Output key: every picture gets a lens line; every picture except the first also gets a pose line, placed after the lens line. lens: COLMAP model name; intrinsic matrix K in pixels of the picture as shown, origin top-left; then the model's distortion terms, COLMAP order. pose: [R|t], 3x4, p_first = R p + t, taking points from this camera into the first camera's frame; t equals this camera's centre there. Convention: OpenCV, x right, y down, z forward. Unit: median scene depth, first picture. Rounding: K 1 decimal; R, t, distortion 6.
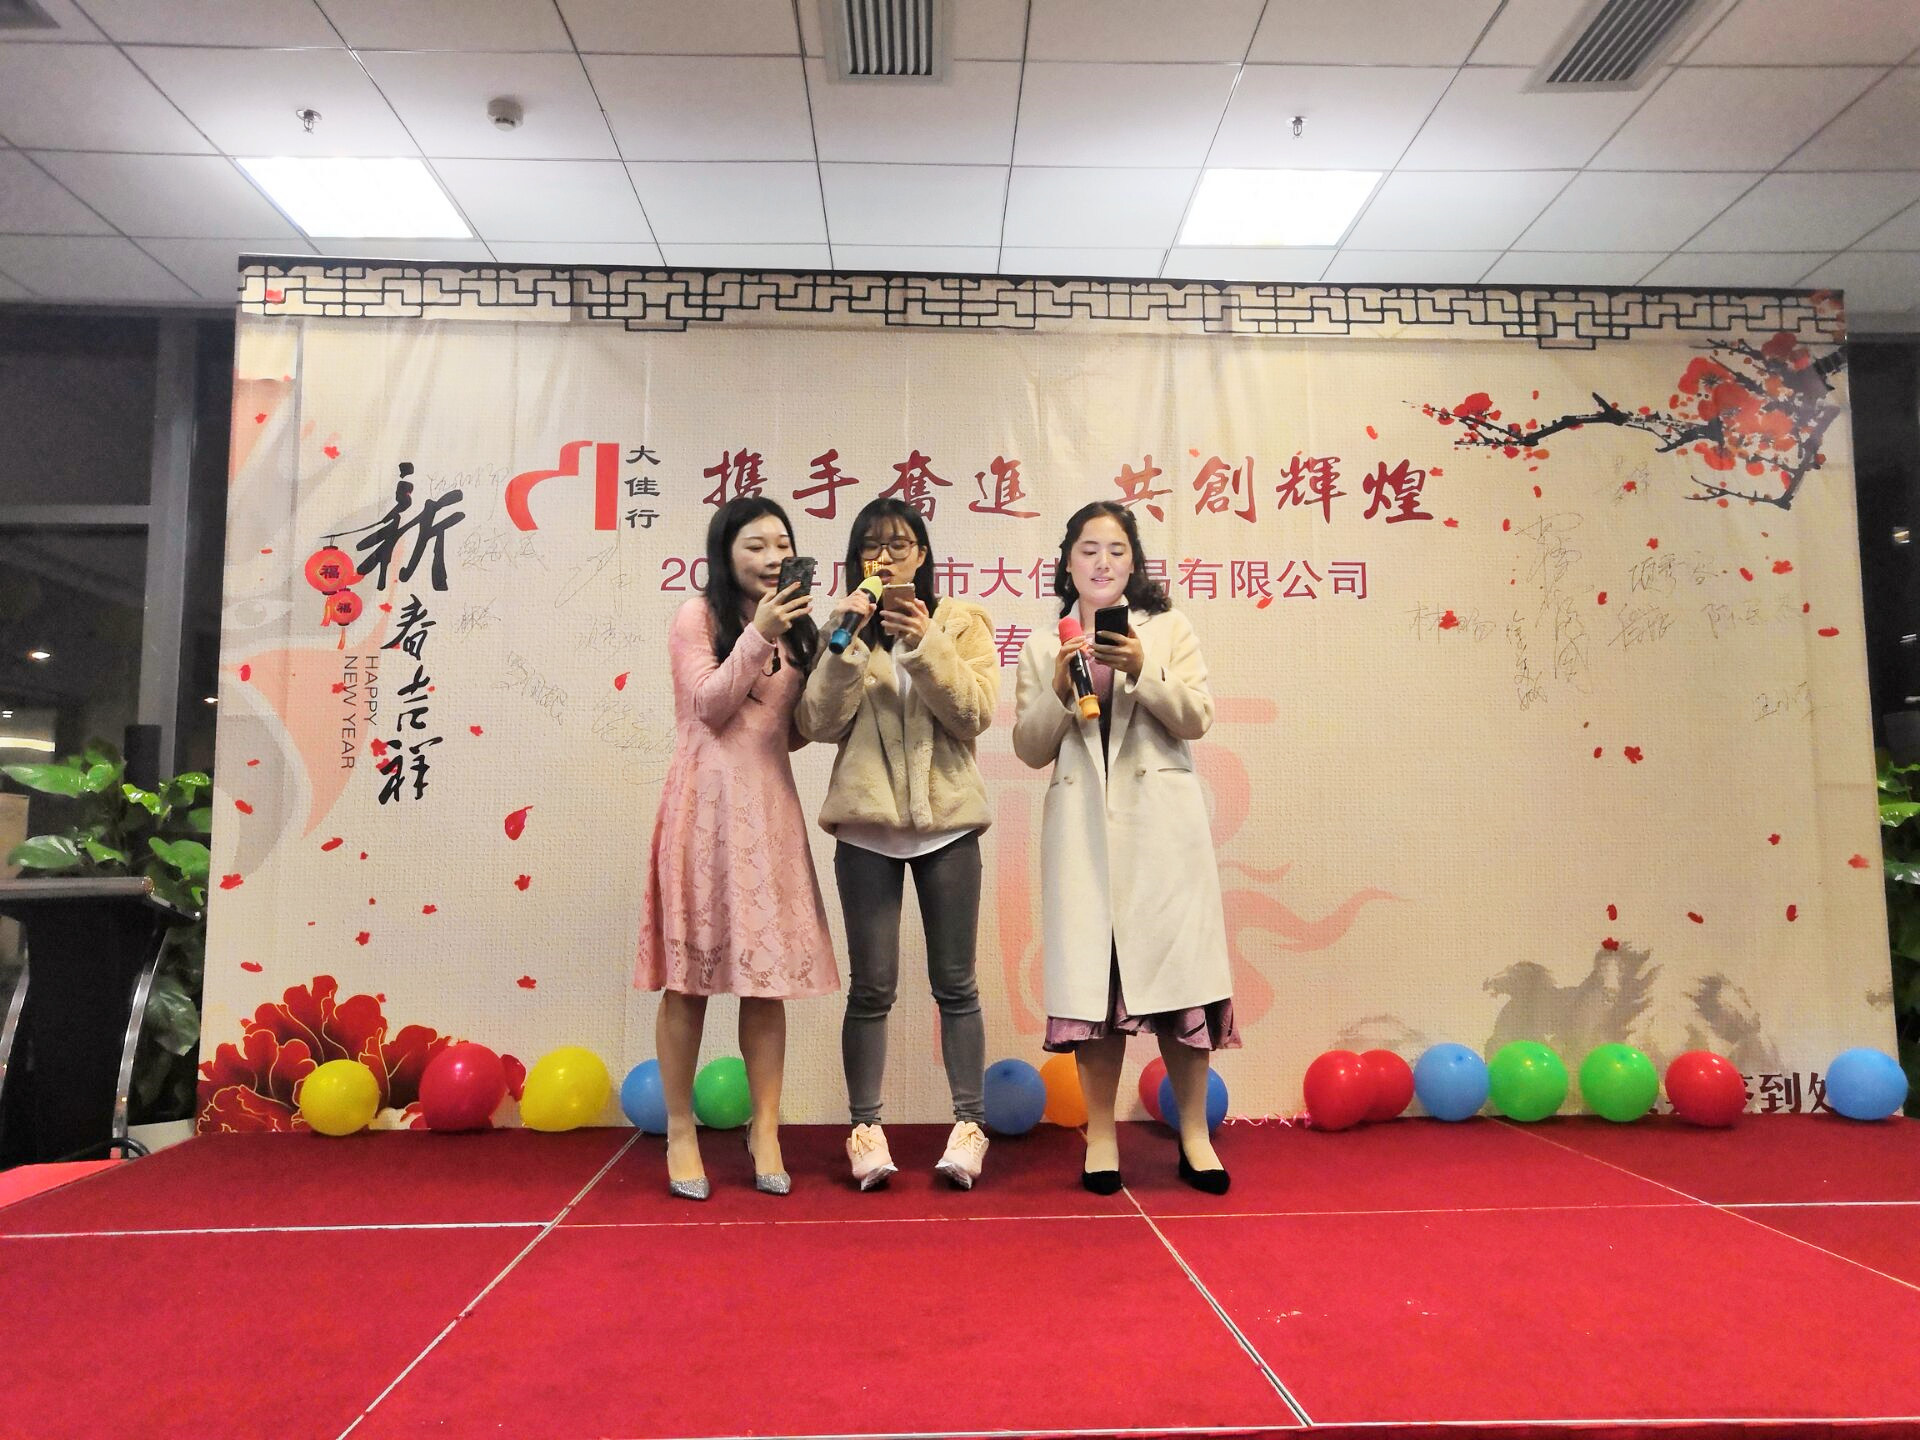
lens RADIAL K [[1525.5, 0, 969.8], [0, 1525.5, 699.4], [0, 0, 1]] dist [-0.030753, 0.078213]
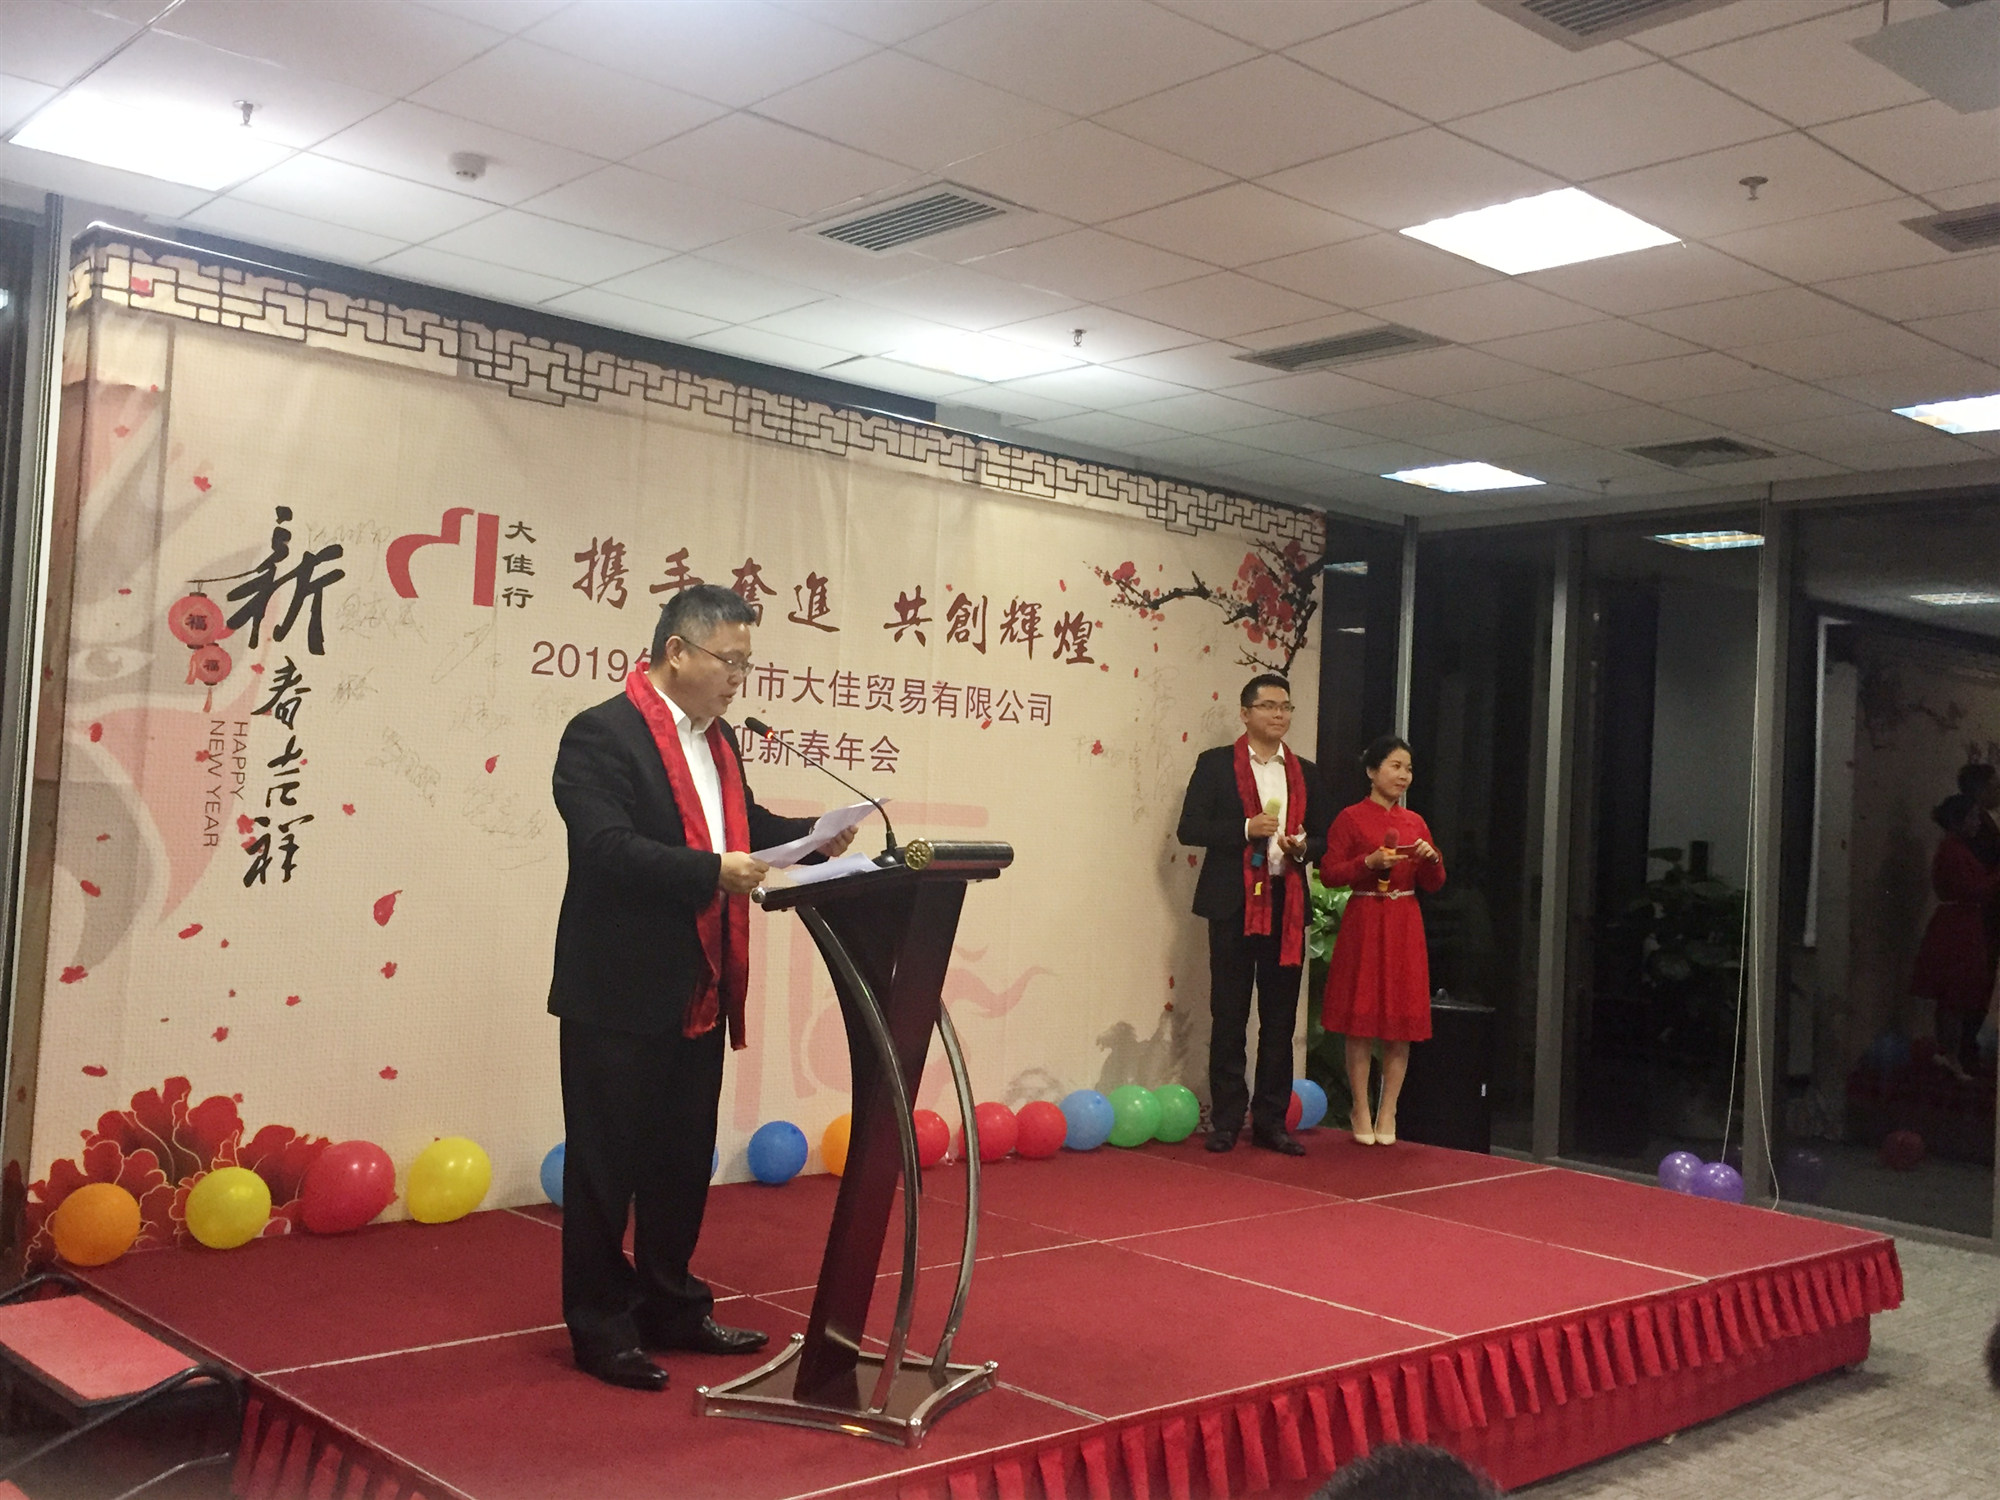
lens RADIAL K [[1991.1, 0, 1015.9], [0, 1991.1, 733.3], [0, 0, 1]] dist [0.049345, 0.000000]
pose [[0.764122, 0.068535, 0.641421, -0.773587], [-0.125316, 0.991168, 0.043384, -0.125855], [-0.632783, -0.113531, 0.765961, -0.190785]]
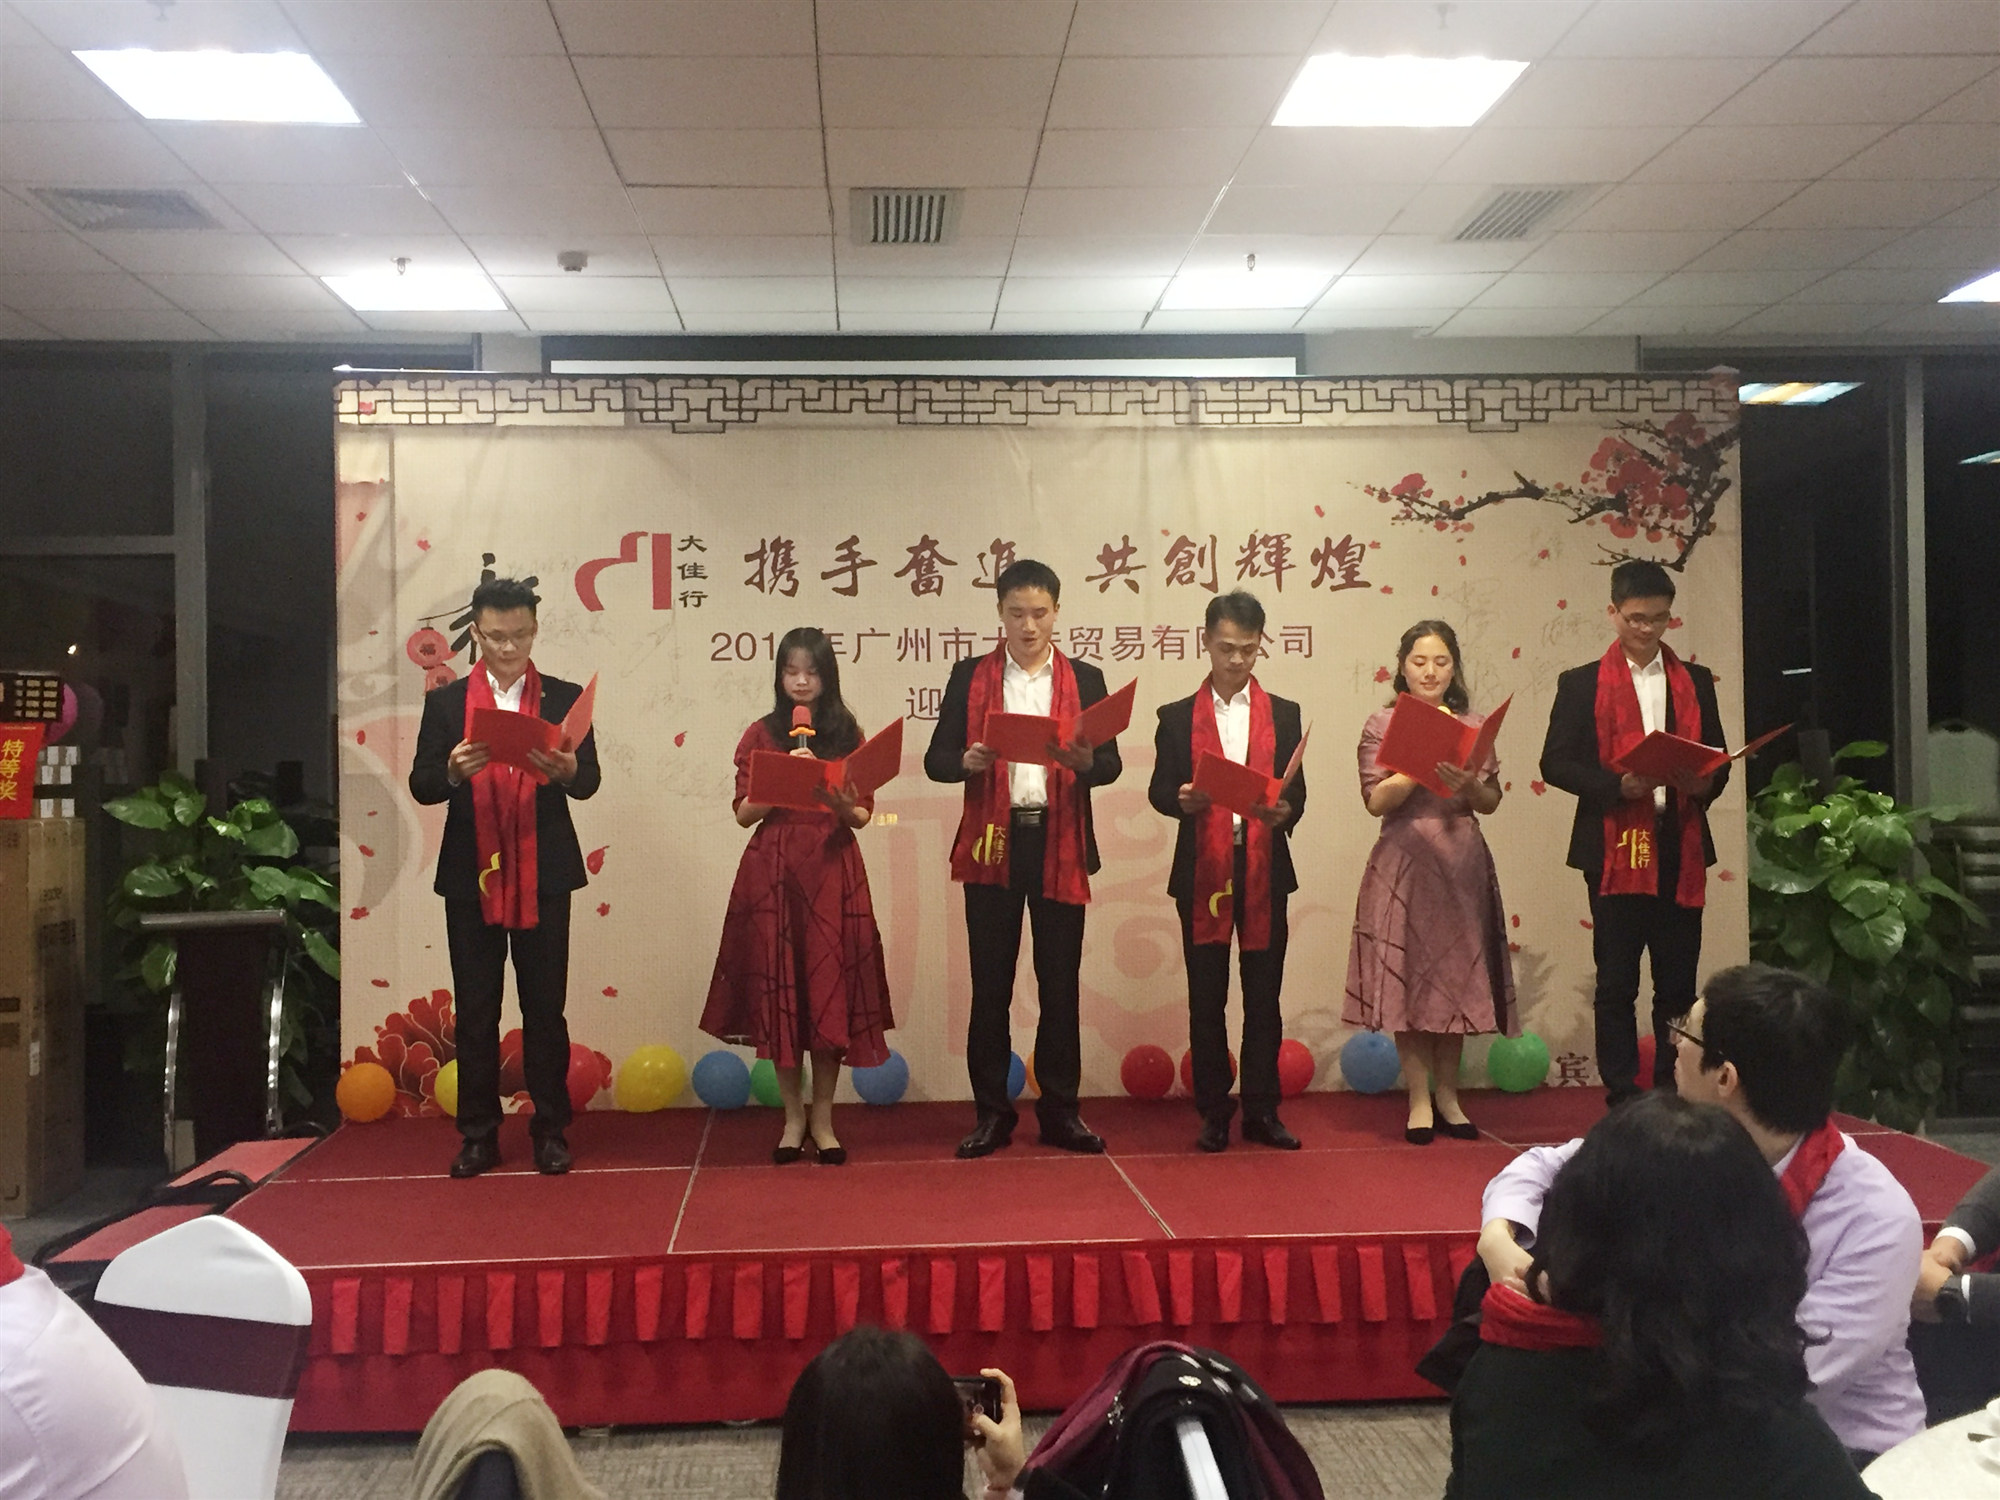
lens RADIAL K [[2281.0, 0, 993.2], [0, 2281.0, 724.3], [0, 0, 1]] dist [0.064800, 0.000000]
pose [[0.999632, -0.010586, 0.024982, -0.028982], [0.008205, 0.995578, 0.093582, -0.181952], [-0.025862, -0.093343, 0.995298, -0.748691]]
